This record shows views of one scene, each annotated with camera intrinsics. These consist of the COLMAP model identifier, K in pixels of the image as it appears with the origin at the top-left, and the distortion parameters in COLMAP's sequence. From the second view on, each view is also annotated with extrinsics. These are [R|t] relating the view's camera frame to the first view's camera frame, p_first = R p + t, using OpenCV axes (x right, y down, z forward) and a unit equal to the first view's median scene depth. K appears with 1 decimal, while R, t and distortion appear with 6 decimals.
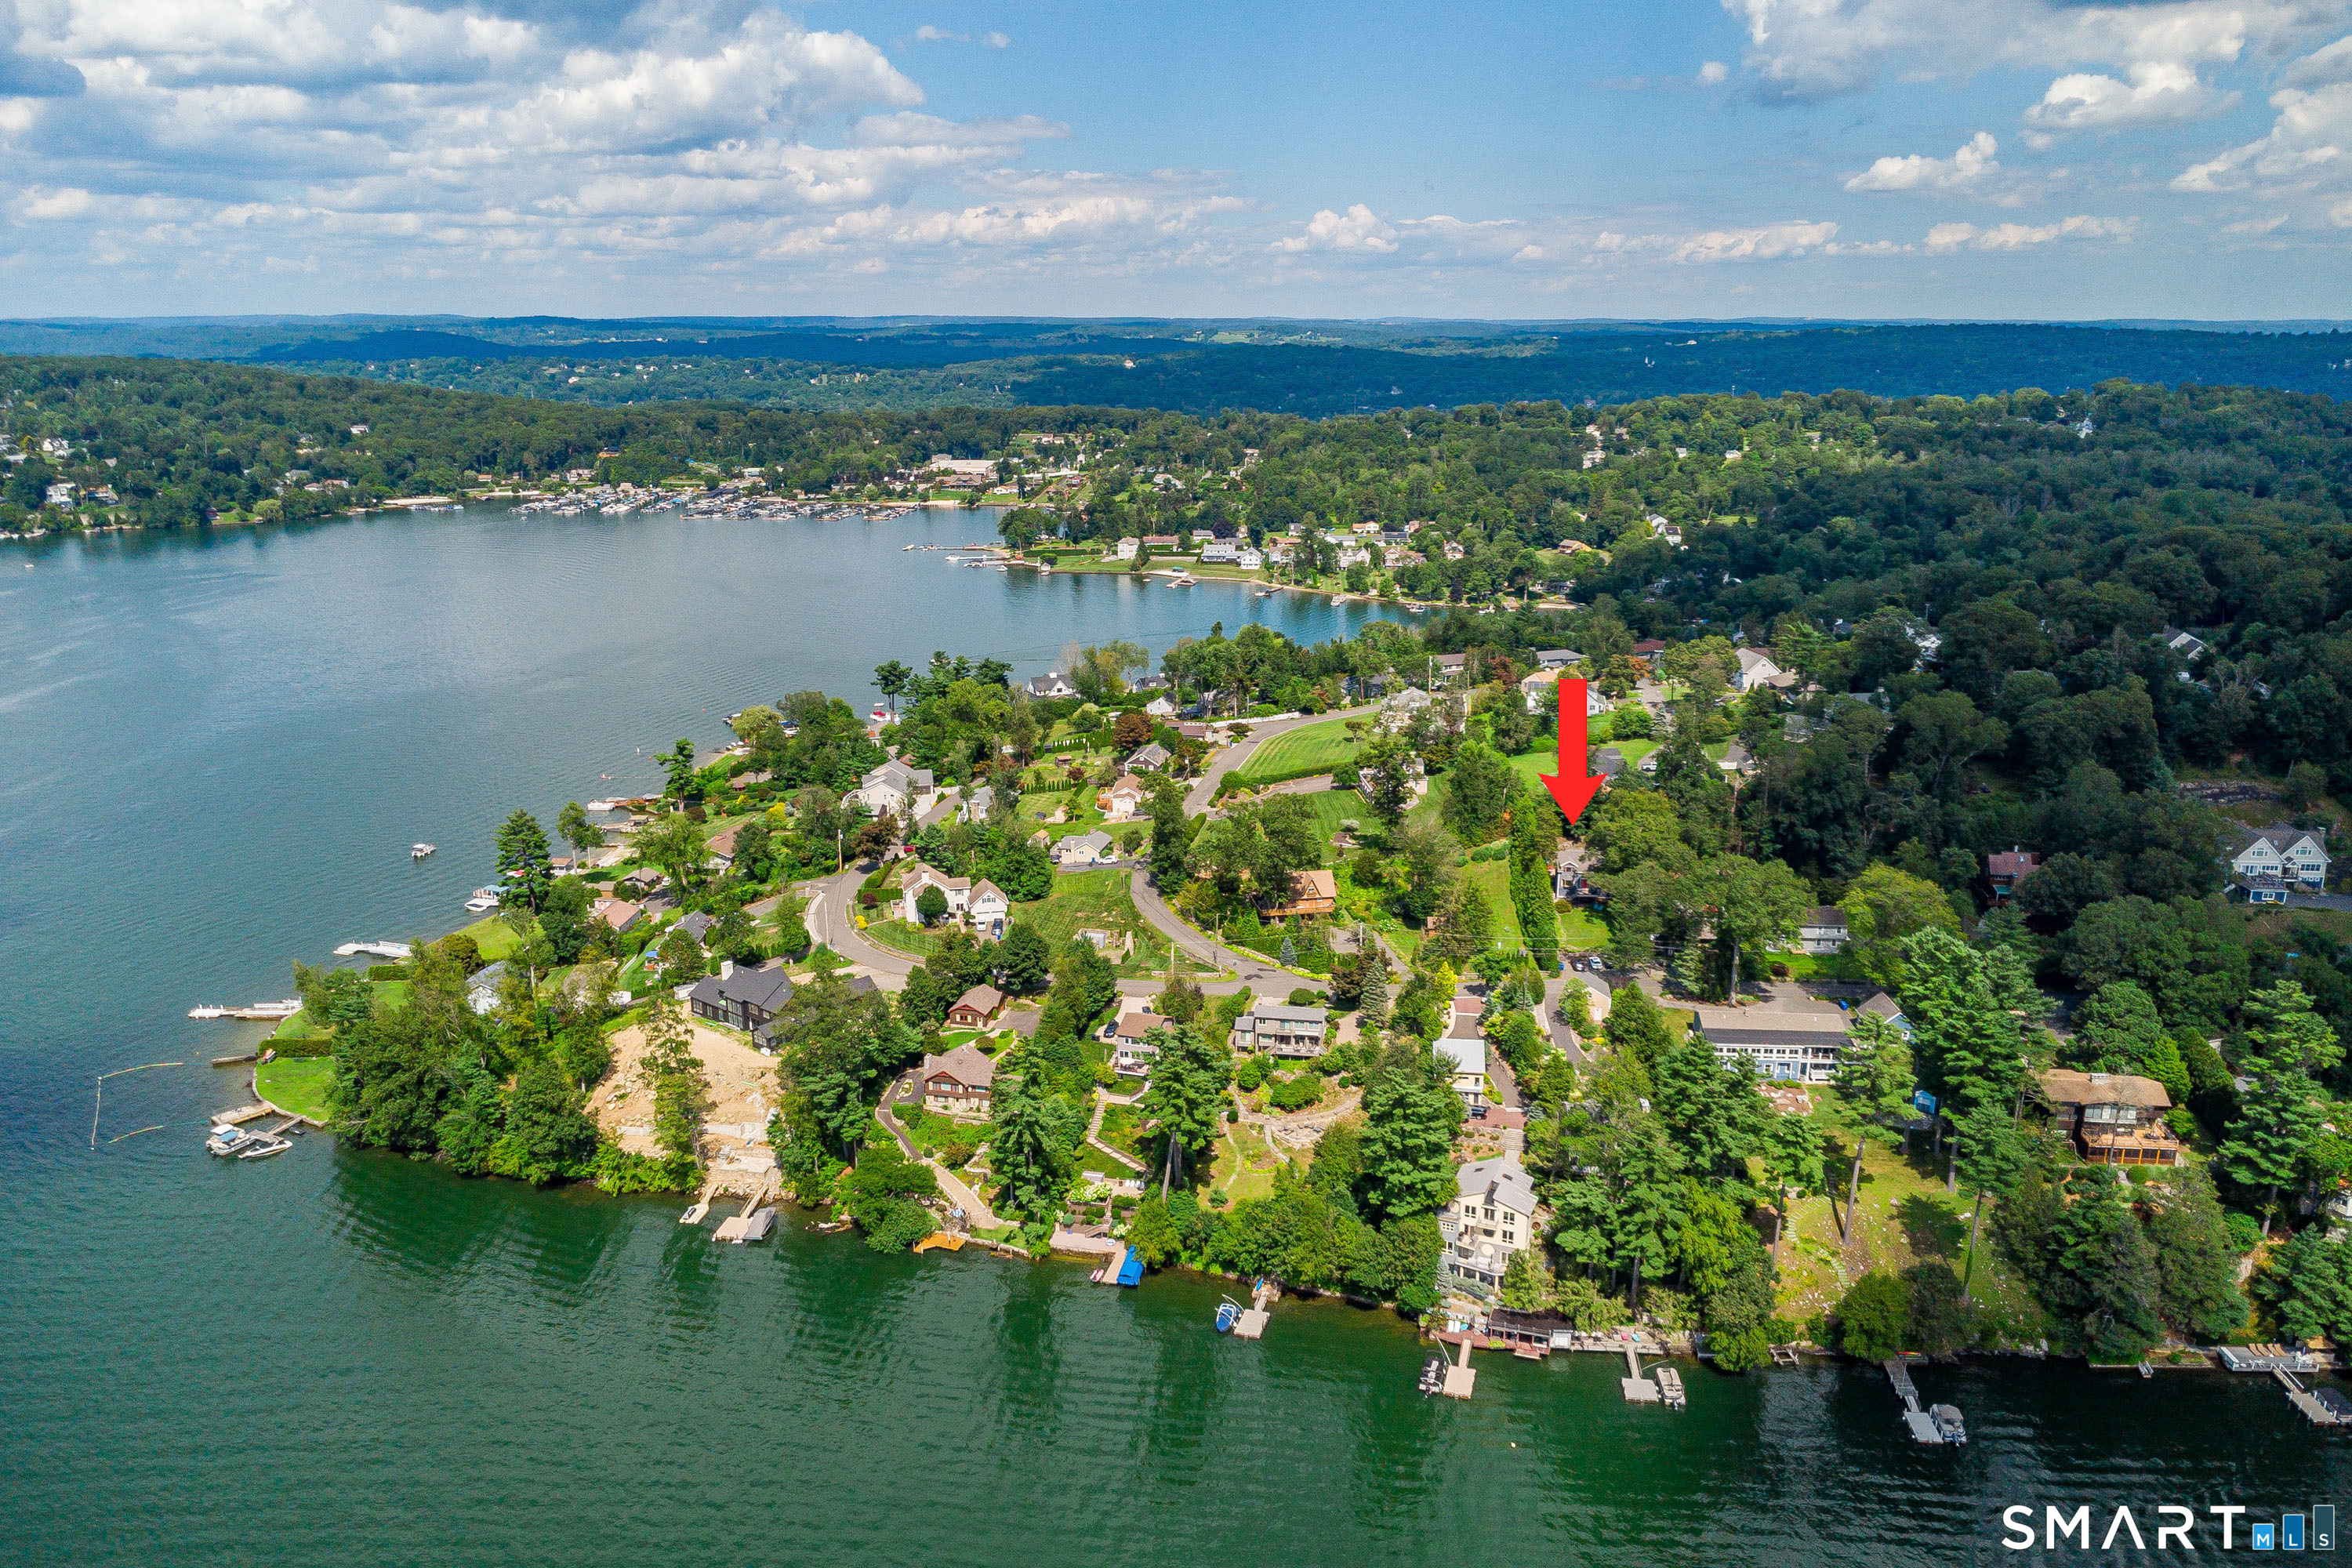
lens RADIAL K [[1768.4, 0, 1176.0], [0, 1768.4, 784.0], [0, 0, 1]] dist [-0.001324, -0.003324]
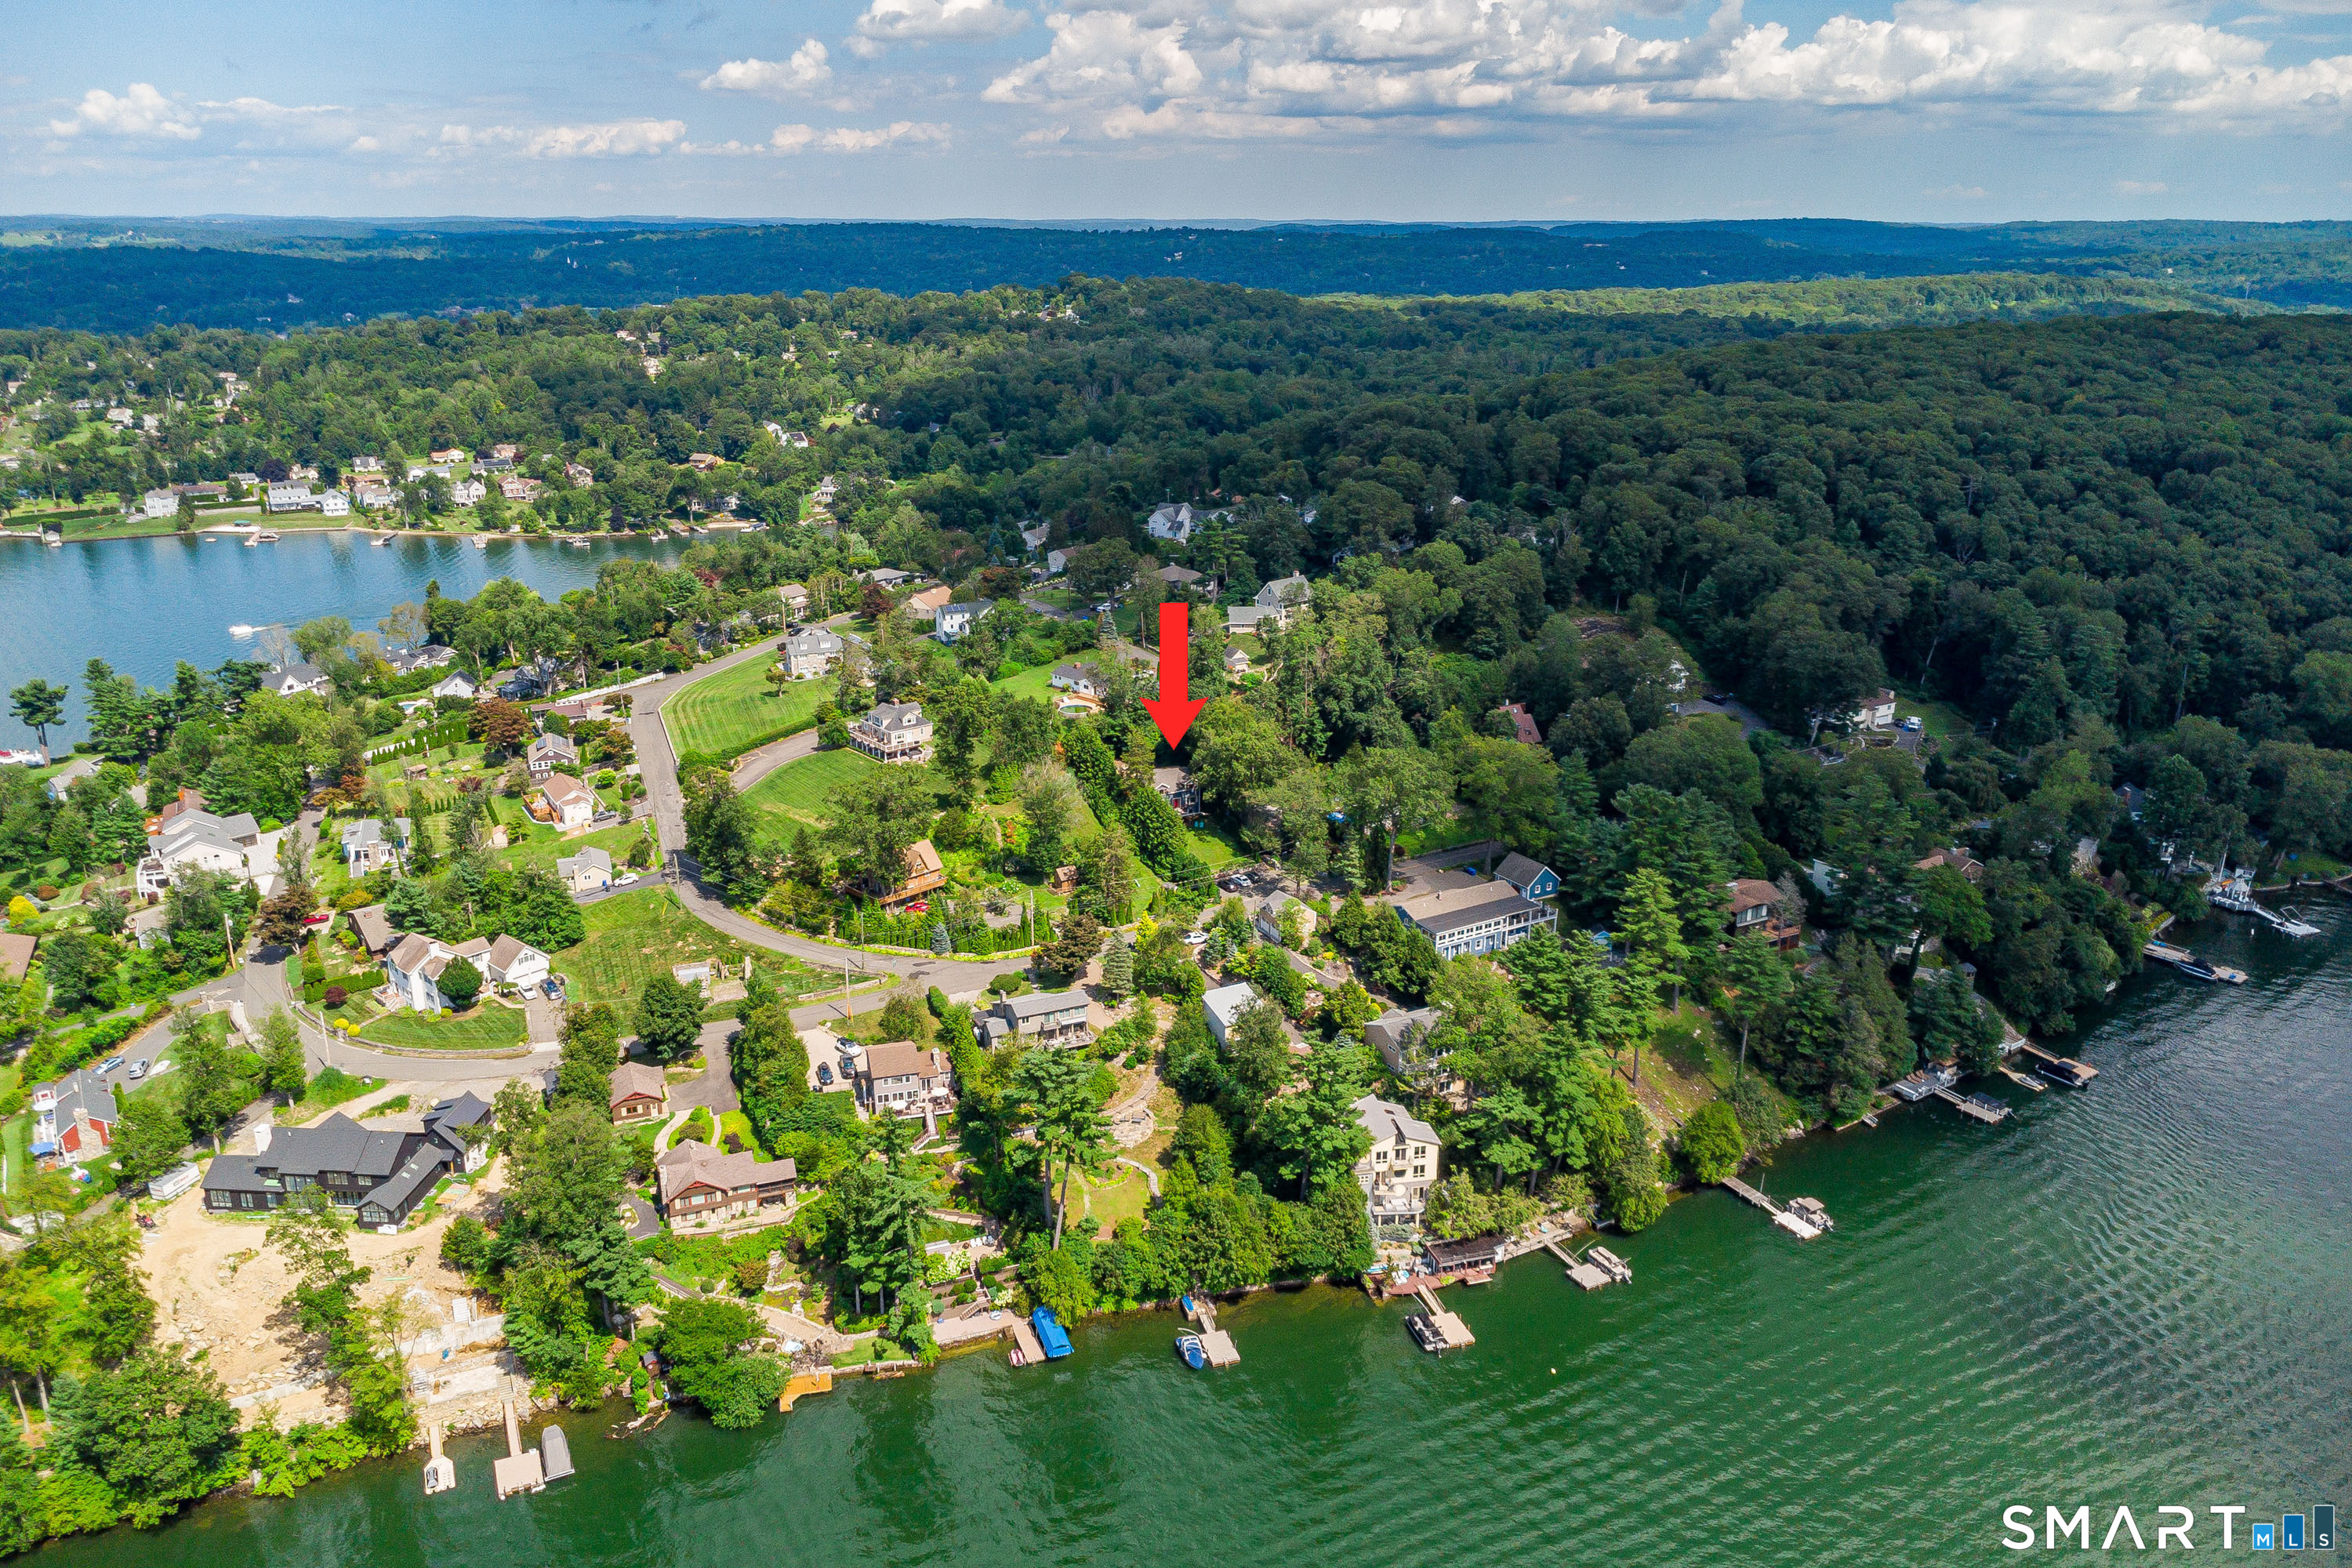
lens RADIAL K [[1768.4, 0, 1176.0], [0, 1768.4, 784.0], [0, 0, 1]] dist [-0.001324, -0.003324]
pose [[0.817170, -0.172628, 0.549938, -0.293720], [0.143456, 0.984987, 0.096026, -0.046185], [-0.558259, 0.000422, 0.829667, 0.187742]]
